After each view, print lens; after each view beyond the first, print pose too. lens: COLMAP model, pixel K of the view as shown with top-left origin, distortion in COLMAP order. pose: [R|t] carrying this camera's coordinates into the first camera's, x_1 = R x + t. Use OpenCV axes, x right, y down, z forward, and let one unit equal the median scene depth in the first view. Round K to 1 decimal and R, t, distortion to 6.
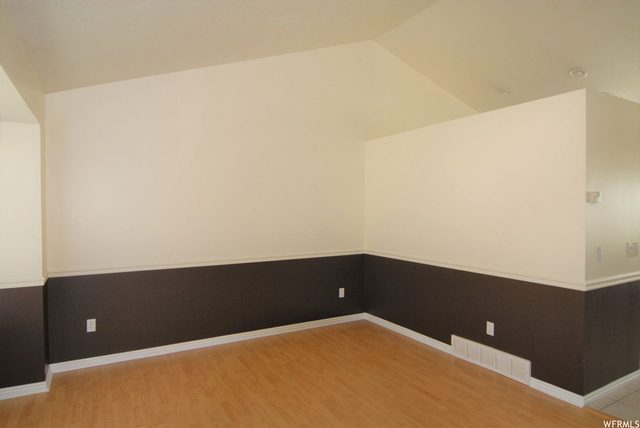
lens RADIAL K [[389.2, 0, 318.1], [0, 389.2, 211.4], [0, 0, 1]] dist [0.001456, -0.000290]
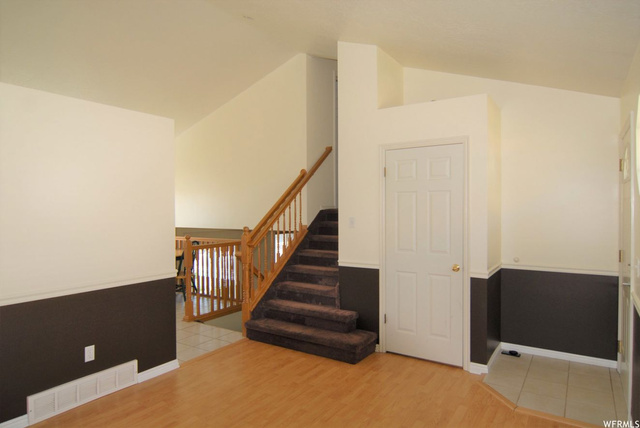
lens RADIAL K [[389.2, 0, 317.5], [0, 389.2, 214.6], [0, 0, 1]] dist [0.001456, -0.000290]
pose [[-0.433257, -0.013046, 0.901176, -0.586919], [0.014333, 0.999669, 0.021363, -0.018141], [-0.901157, 0.022172, -0.432926, 0.976535]]
